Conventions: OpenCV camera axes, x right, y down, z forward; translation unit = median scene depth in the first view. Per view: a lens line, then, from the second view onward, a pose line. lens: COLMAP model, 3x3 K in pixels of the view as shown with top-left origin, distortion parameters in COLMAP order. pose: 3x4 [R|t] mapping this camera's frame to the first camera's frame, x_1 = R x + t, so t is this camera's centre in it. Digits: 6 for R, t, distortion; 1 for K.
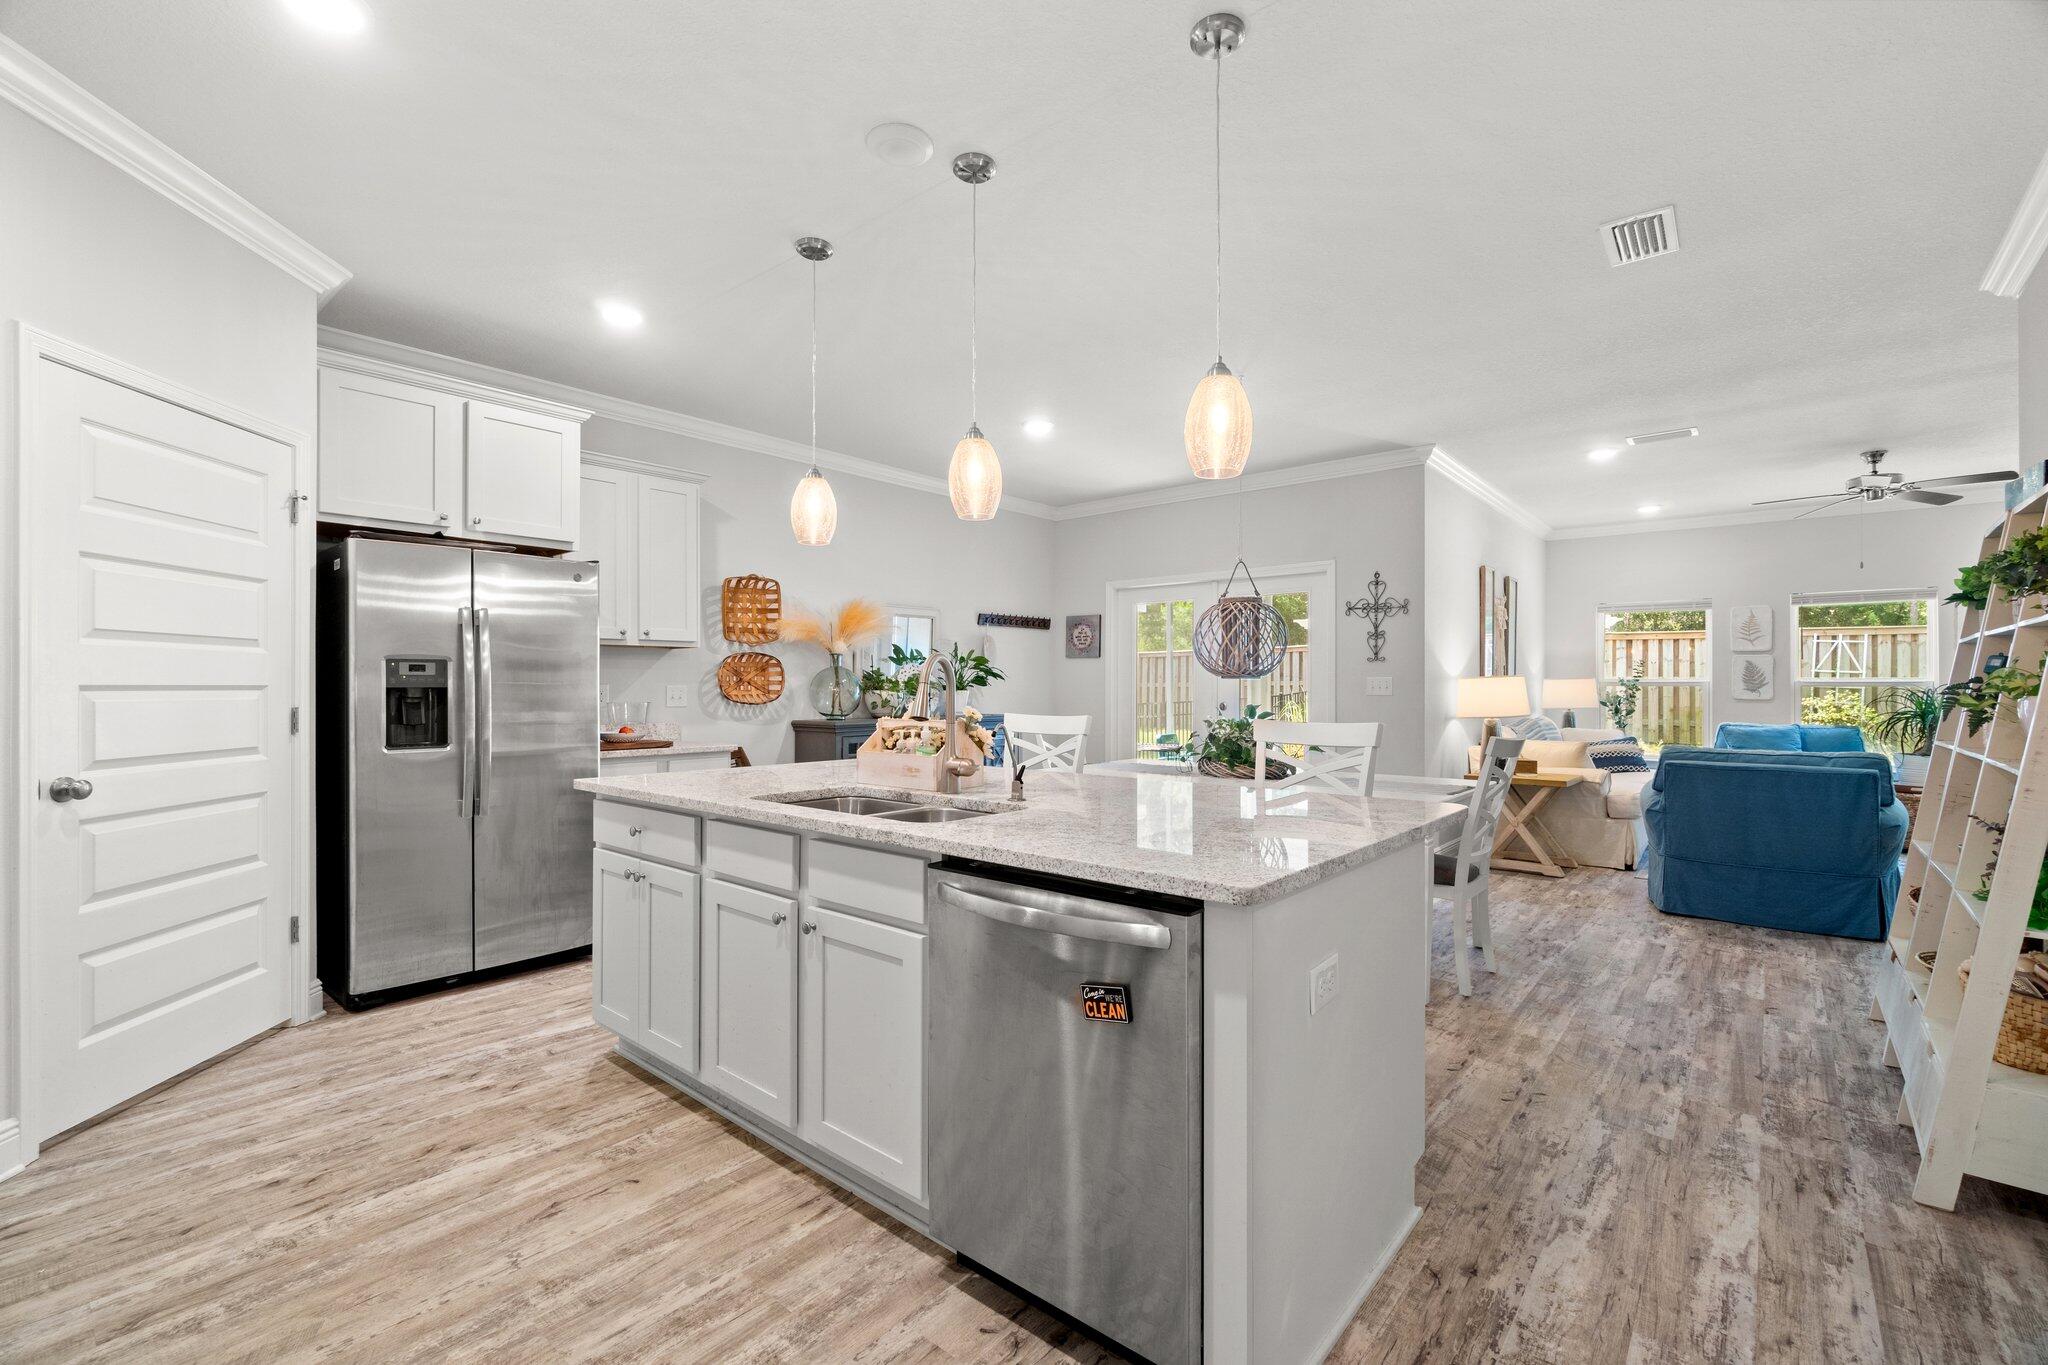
lens RADIAL K [[883.9, 0, 1024.0], [0, 883.9, 682.5], [0, 0, 1]] dist [-0.002286, -0.000410]
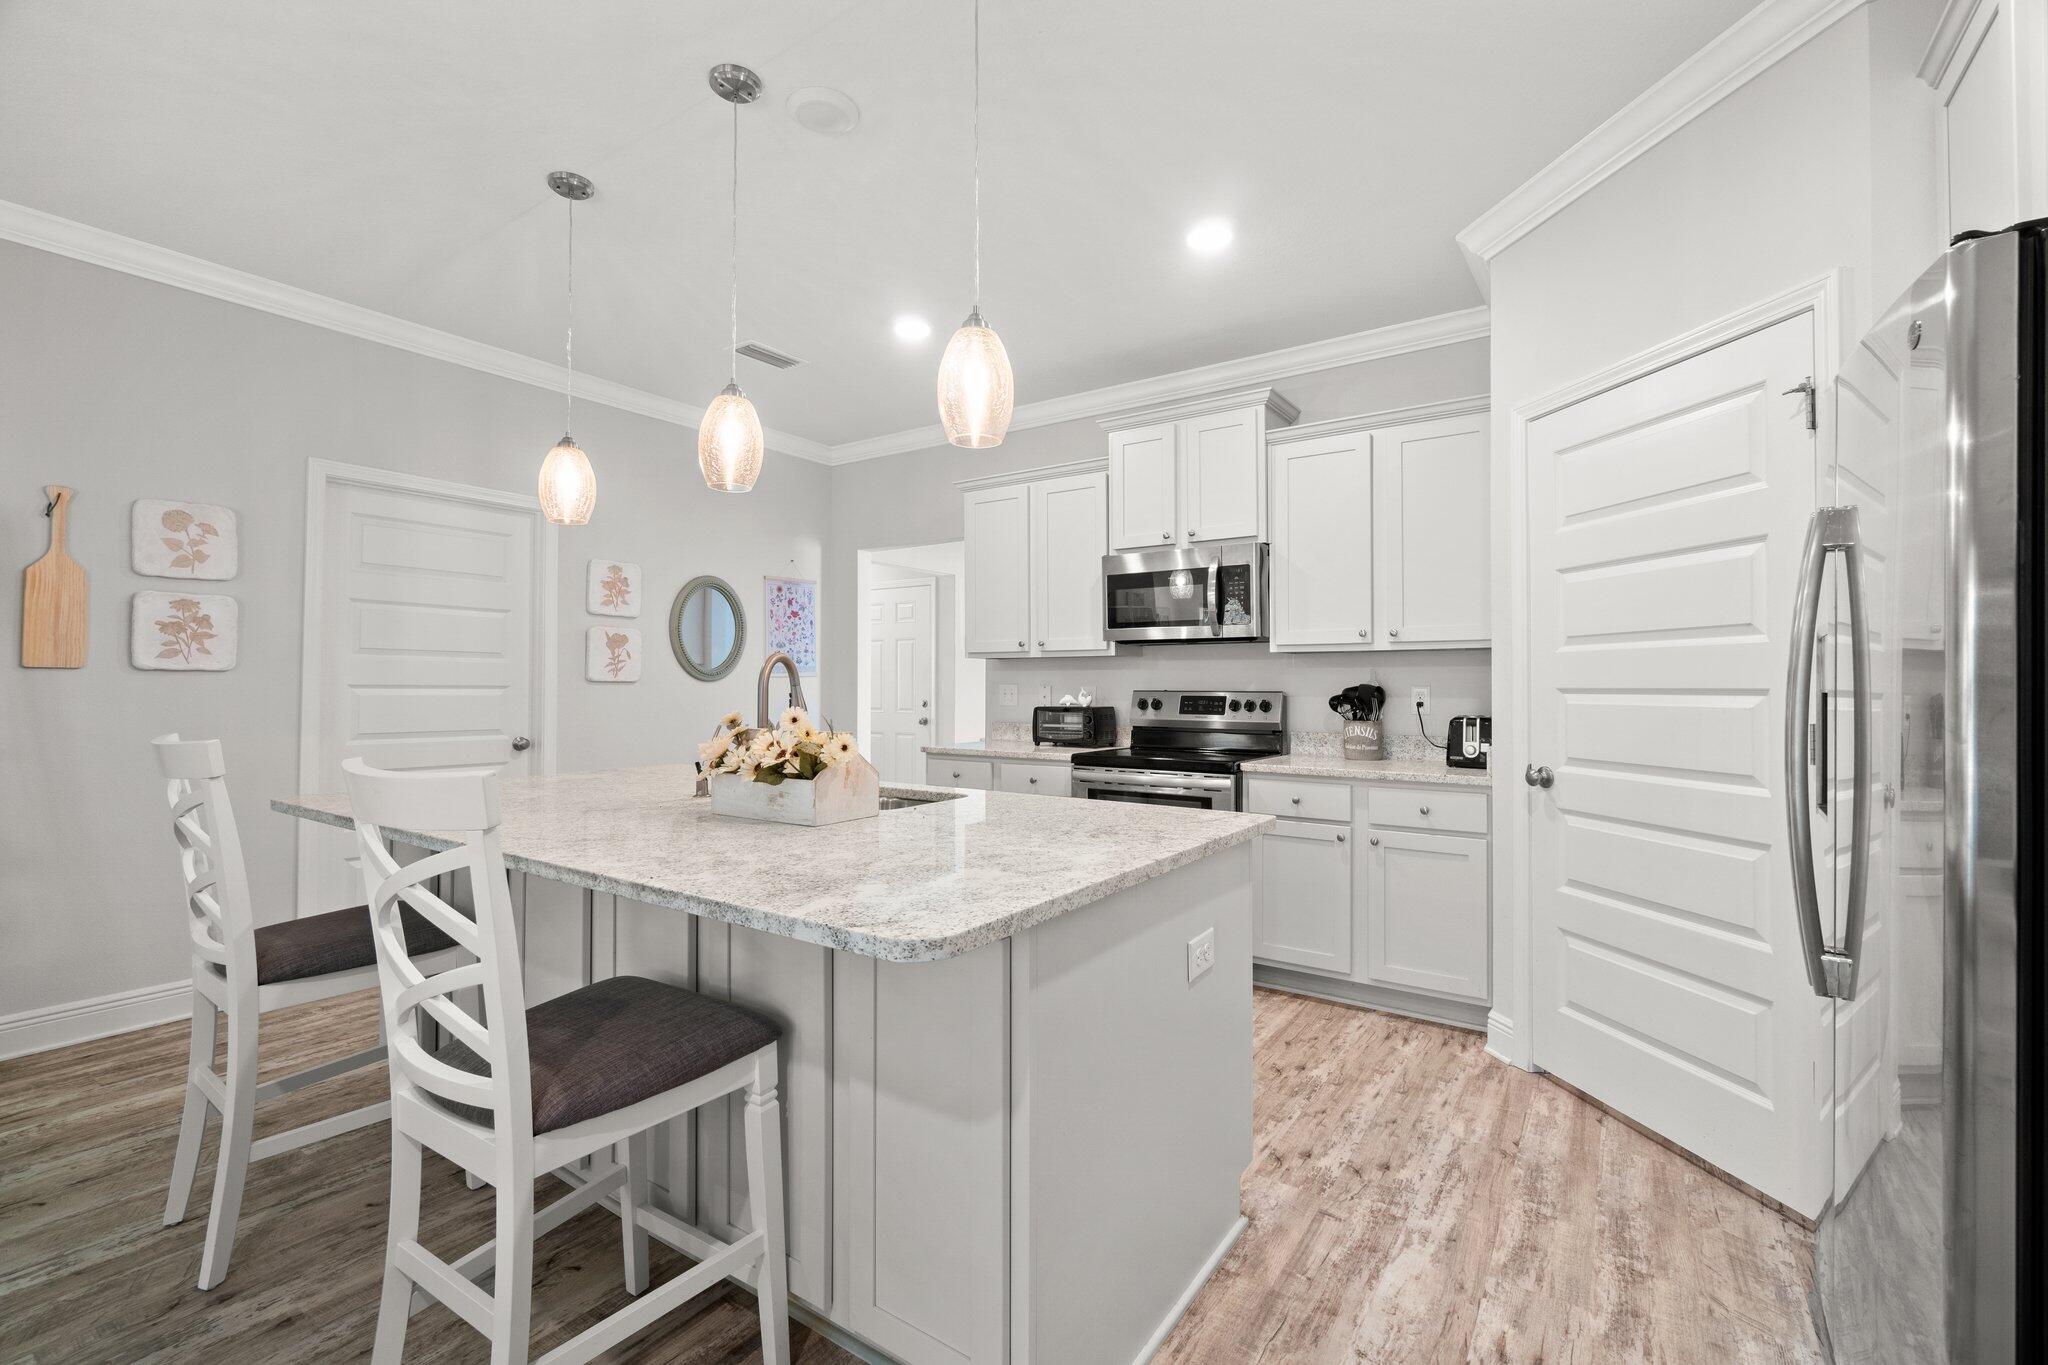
lens RADIAL K [[883.9, 0, 1024.0], [0, 883.9, 682.5], [0, 0, 1]] dist [-0.002286, -0.000410]
pose [[-0.994708, -0.004511, -0.102648, -0.121038], [-0.003724, 0.999962, -0.007857, 0.003058], [0.102680, -0.007433, -0.994687, 0.907984]]
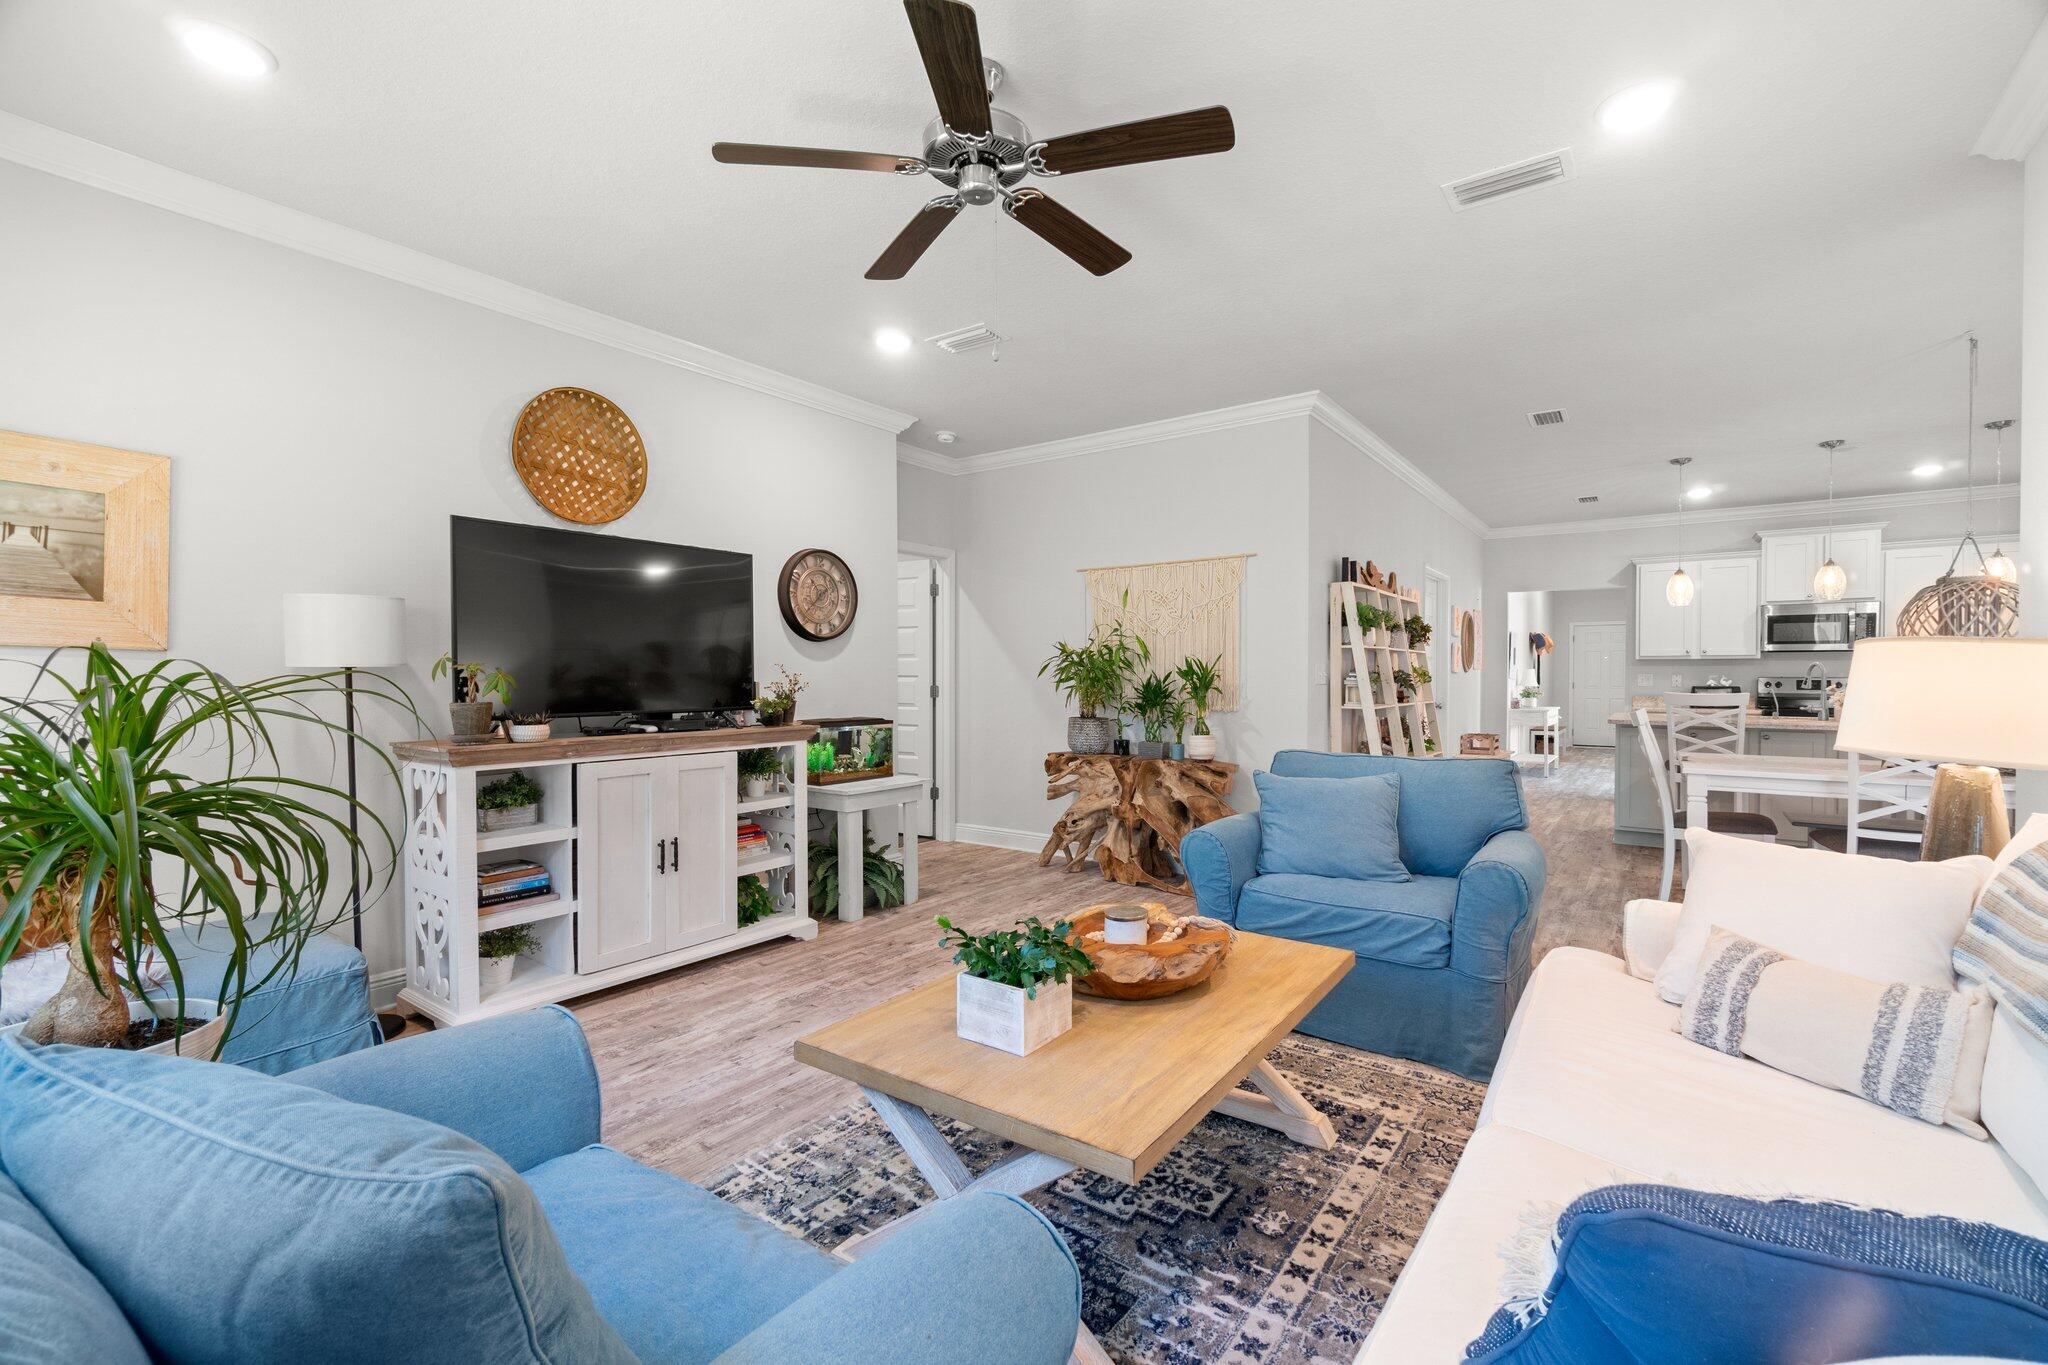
lens RADIAL K [[852.1, 0, 1057.9], [0, 852.1, 683.5], [0, 0, 1]] dist [-0.000624, -0.000050]
pose [[-0.996301, -0.002735, -0.085886, 0.999399], [-0.003448, 0.999961, 0.008155, 0.006904], [0.085861, 0.008421, -0.996272, 1.432455]]
